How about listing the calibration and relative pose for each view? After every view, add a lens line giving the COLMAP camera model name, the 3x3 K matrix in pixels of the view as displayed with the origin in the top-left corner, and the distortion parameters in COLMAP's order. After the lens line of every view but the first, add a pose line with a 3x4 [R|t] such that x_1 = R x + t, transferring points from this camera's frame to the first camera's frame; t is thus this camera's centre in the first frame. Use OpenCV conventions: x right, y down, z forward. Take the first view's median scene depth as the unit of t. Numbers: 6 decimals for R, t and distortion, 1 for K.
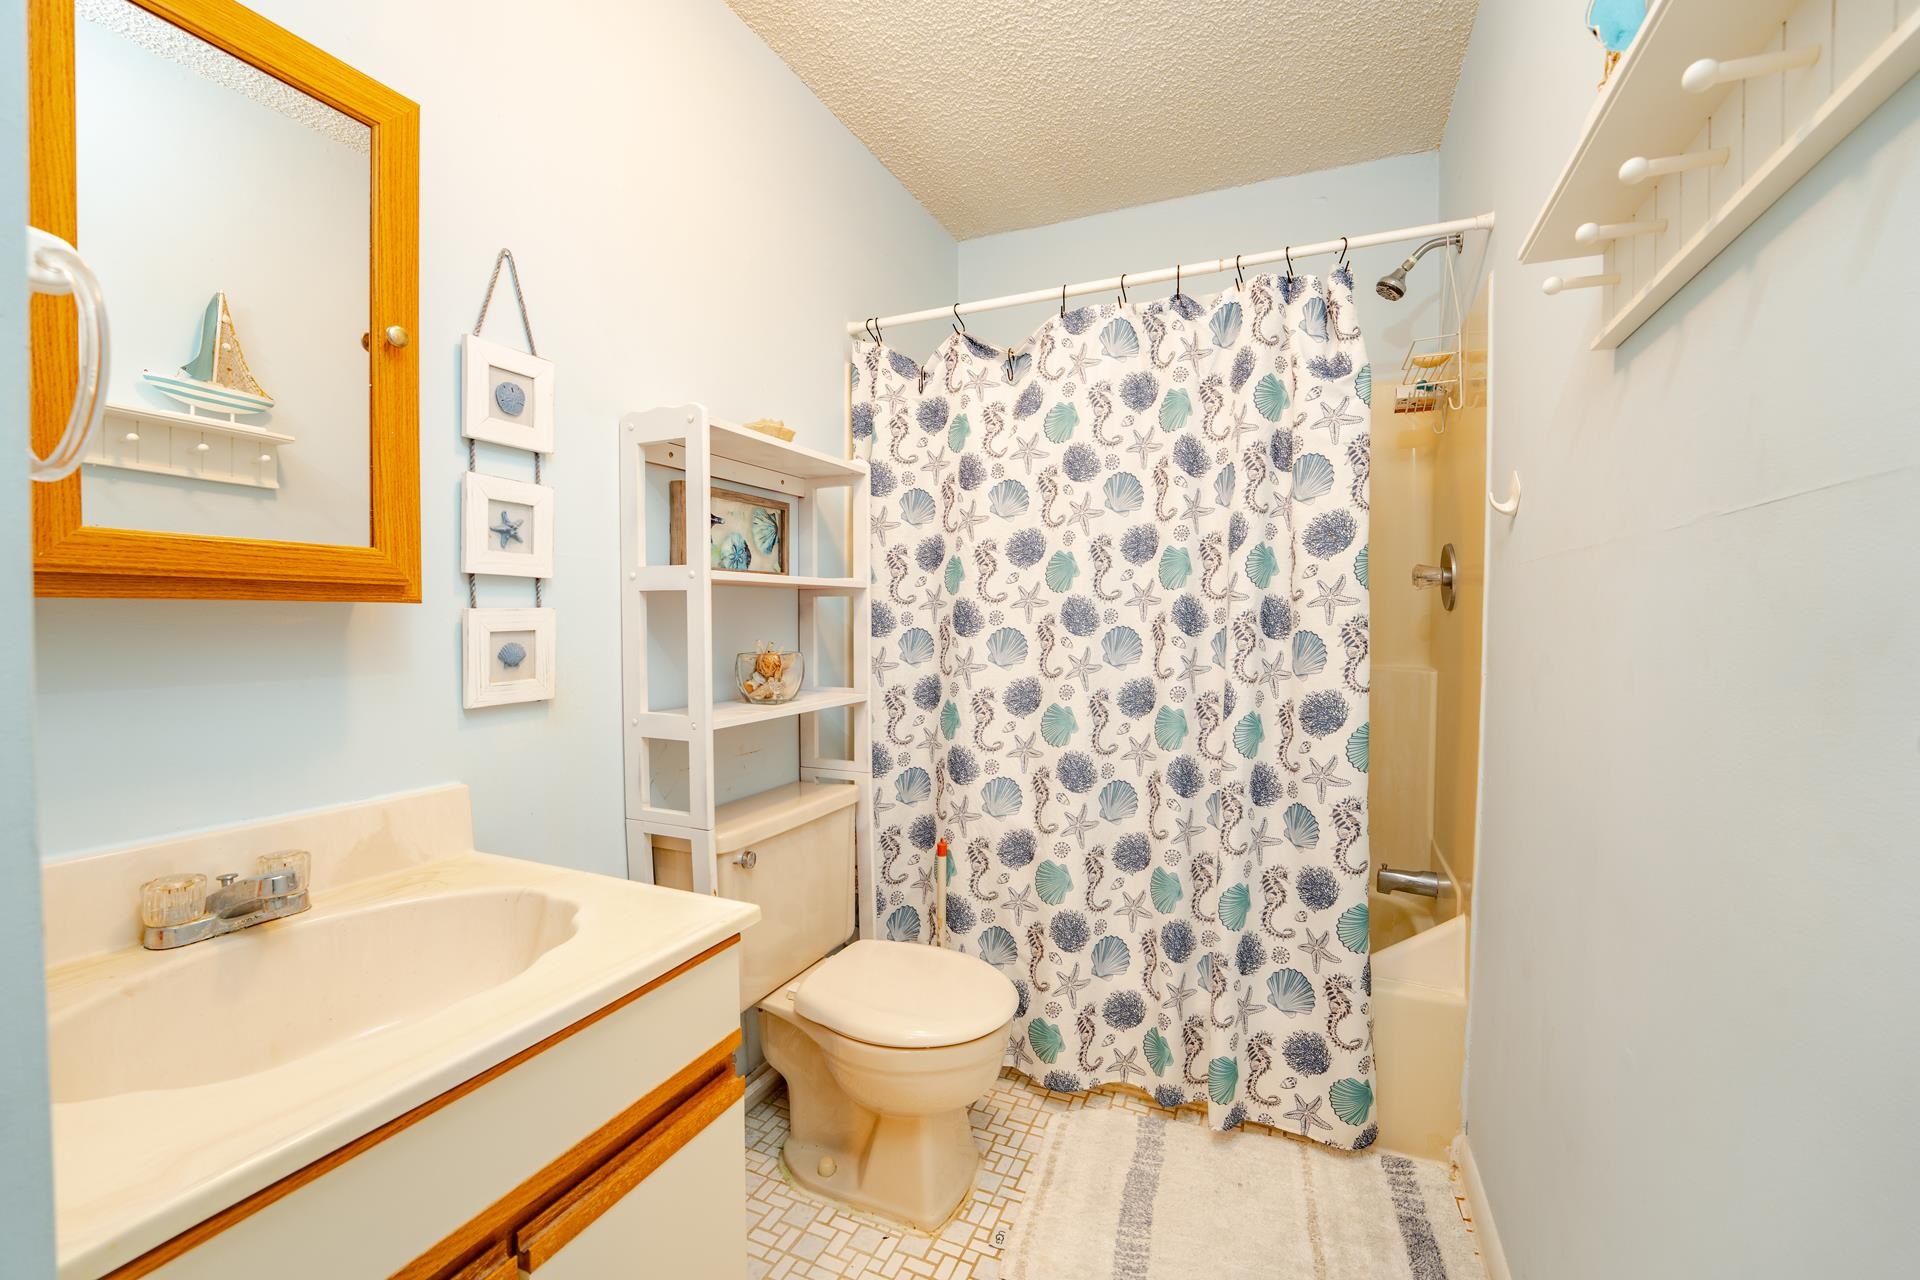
lens RADIAL K [[777.9, 0, 964.3], [0, 777.9, 641.3], [0, 0, 1]] dist [-0.027100, 0.000945]
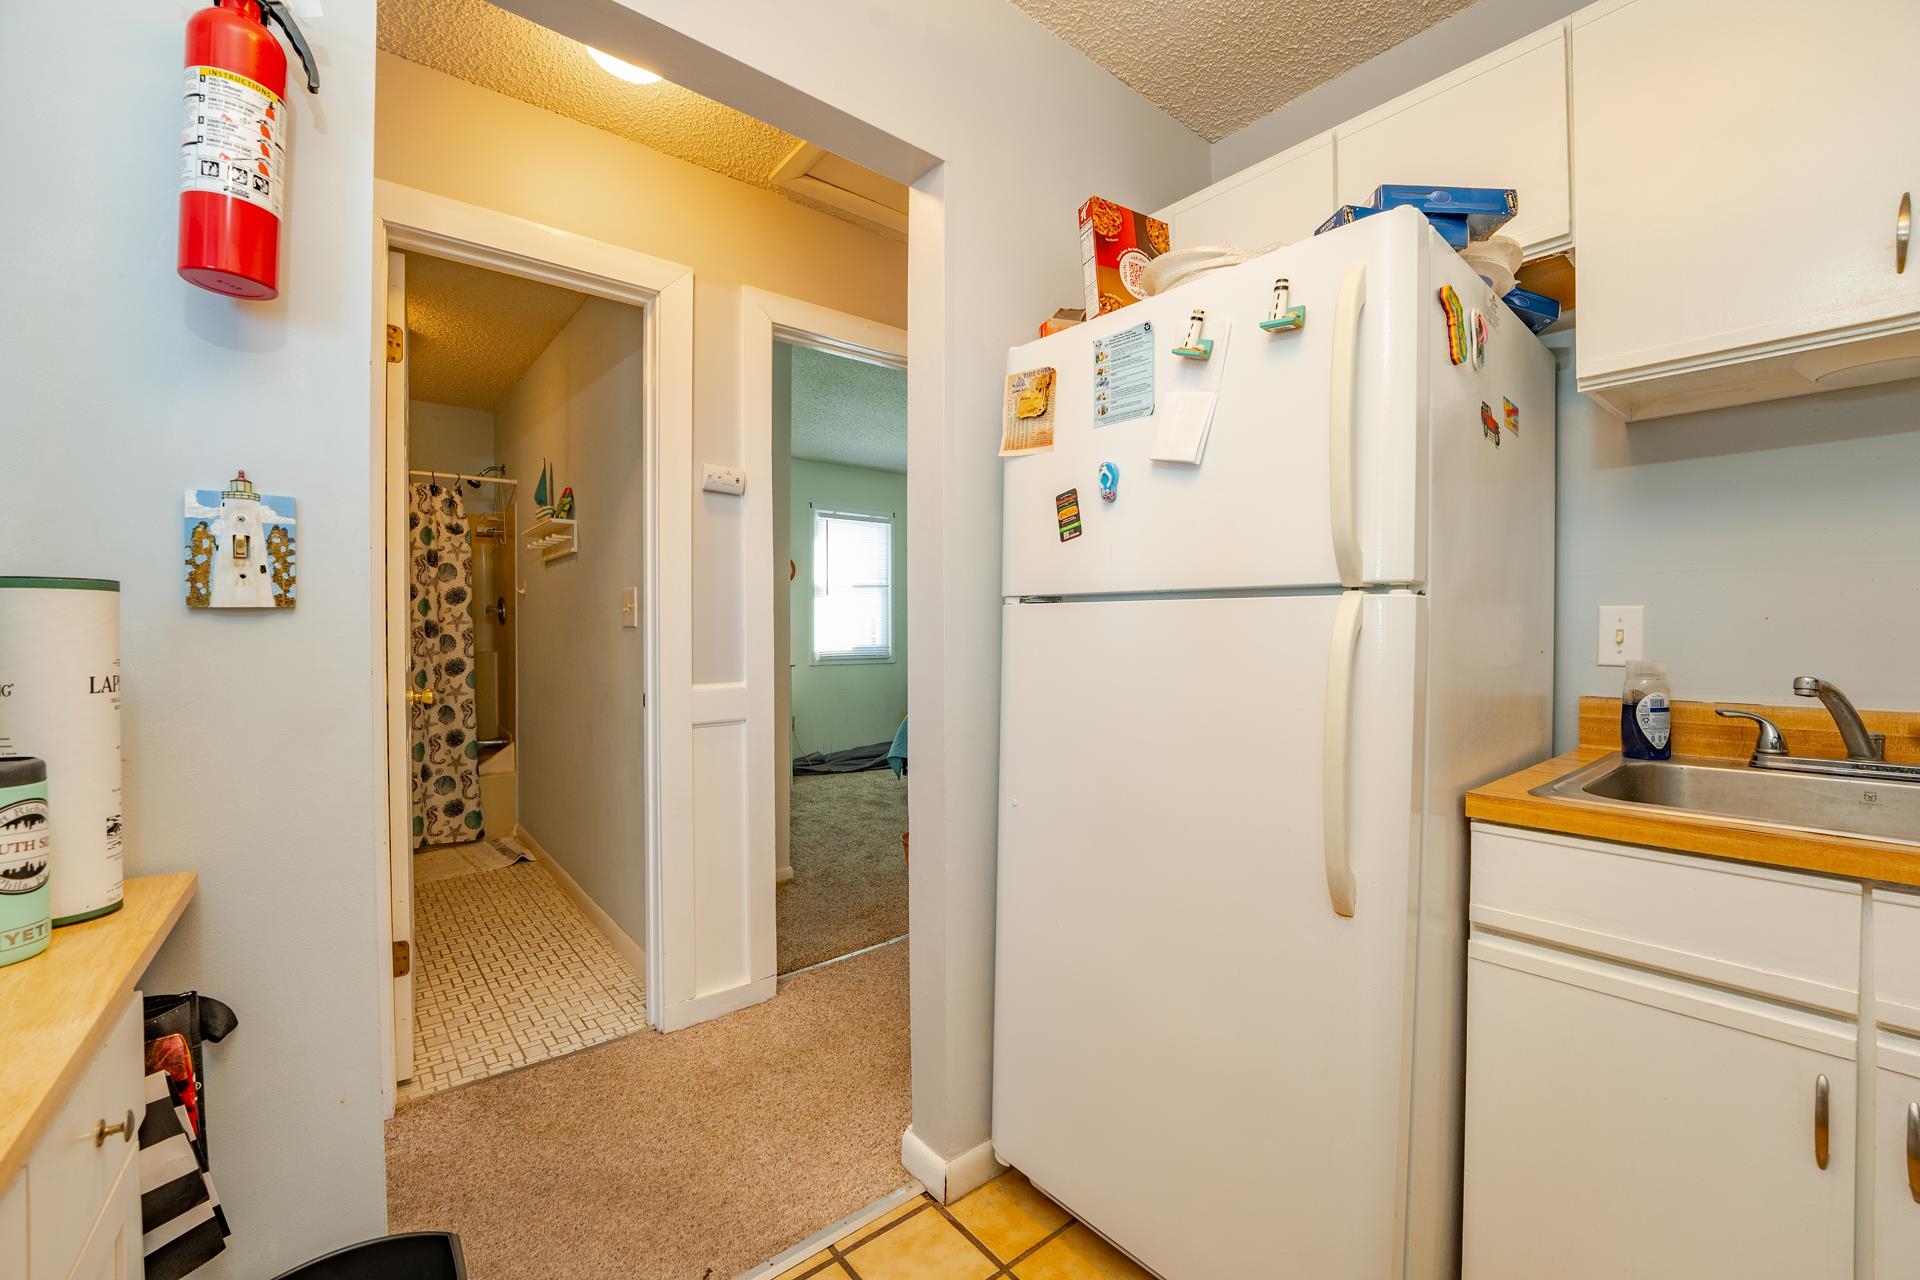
lens RADIAL K [[777.9, 0, 964.3], [0, 777.9, 641.3], [0, 0, 1]] dist [-0.027100, 0.000945]
pose [[0.437908, -0.019690, 0.898804, -1.036272], [0.028575, 0.999560, 0.007976, 0.036232], [-0.898565, 0.022191, 0.438278, -1.553963]]
